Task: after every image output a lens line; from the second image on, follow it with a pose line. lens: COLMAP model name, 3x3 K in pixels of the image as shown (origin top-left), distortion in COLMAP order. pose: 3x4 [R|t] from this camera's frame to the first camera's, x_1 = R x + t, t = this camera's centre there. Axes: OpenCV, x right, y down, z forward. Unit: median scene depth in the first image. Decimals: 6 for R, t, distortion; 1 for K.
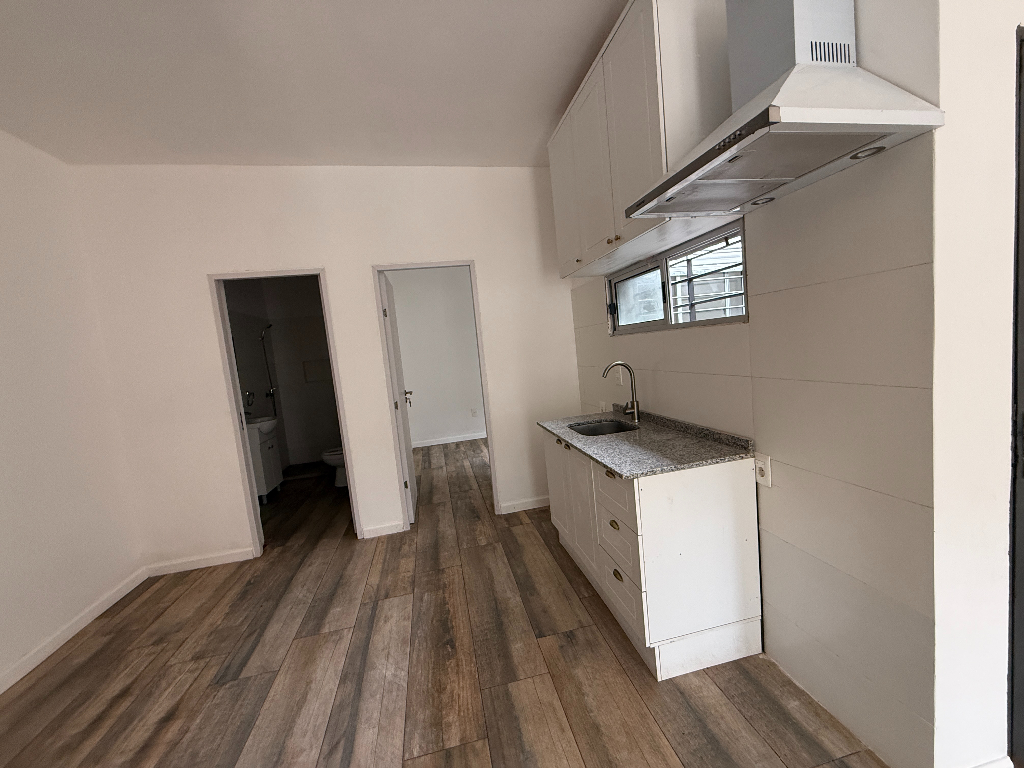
lens RADIAL K [[402.7, 0, 509.7], [0, 402.7, 381.1], [0, 0, 1]] dist [-0.000864, -0.000833]
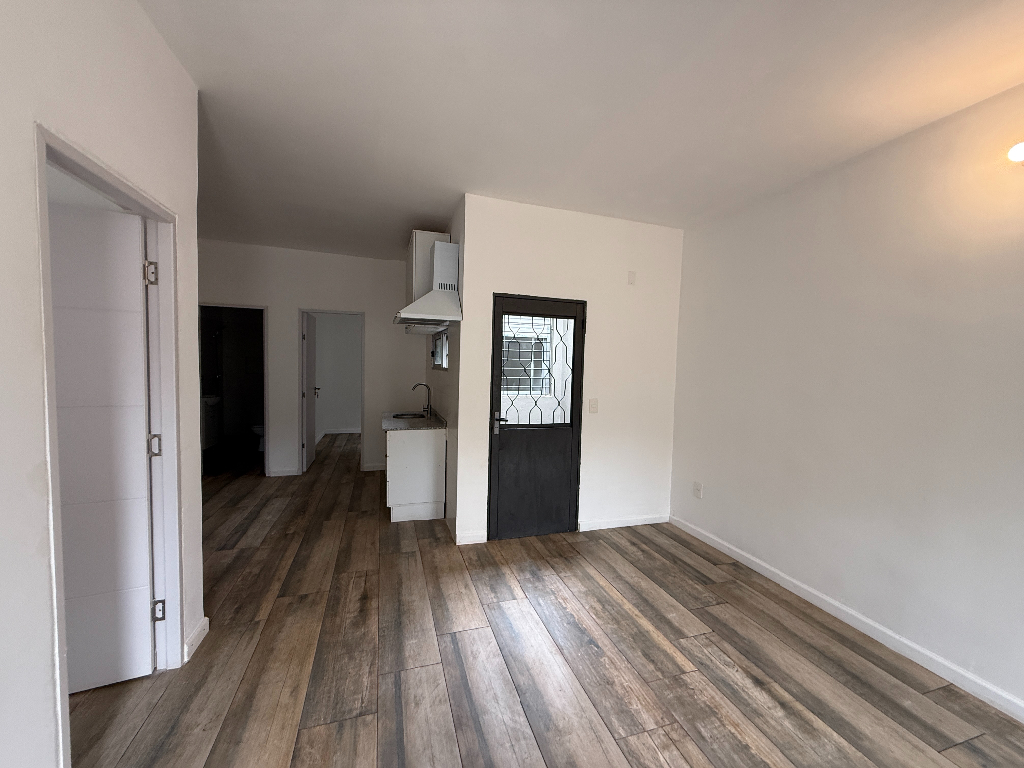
lens RADIAL K [[402.7, 0, 518.0], [0, 402.7, 386.0], [0, 0, 1]] dist [-0.000864, -0.000833]
pose [[0.986309, 0.105397, 0.126834, 0.570252], [-0.101250, 0.994107, -0.038730, -0.014241], [-0.130169, 0.025357, 0.991168, -1.125533]]
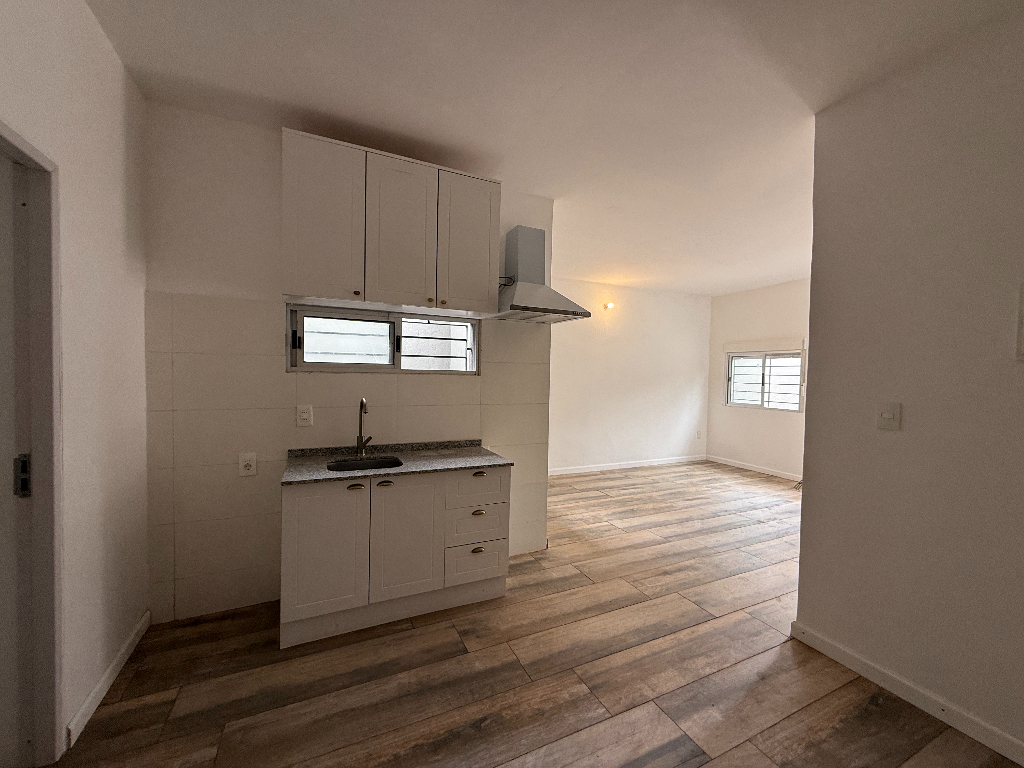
lens RADIAL K [[402.7, 0, 505.0], [0, 402.7, 381.9], [0, 0, 1]] dist [-0.000864, -0.000833]
pose [[-0.232660, 0.063642, 0.970474, -0.968694], [0.079271, 0.995777, -0.046297, -0.015987], [-0.969322, 0.066159, -0.236723, 1.040926]]
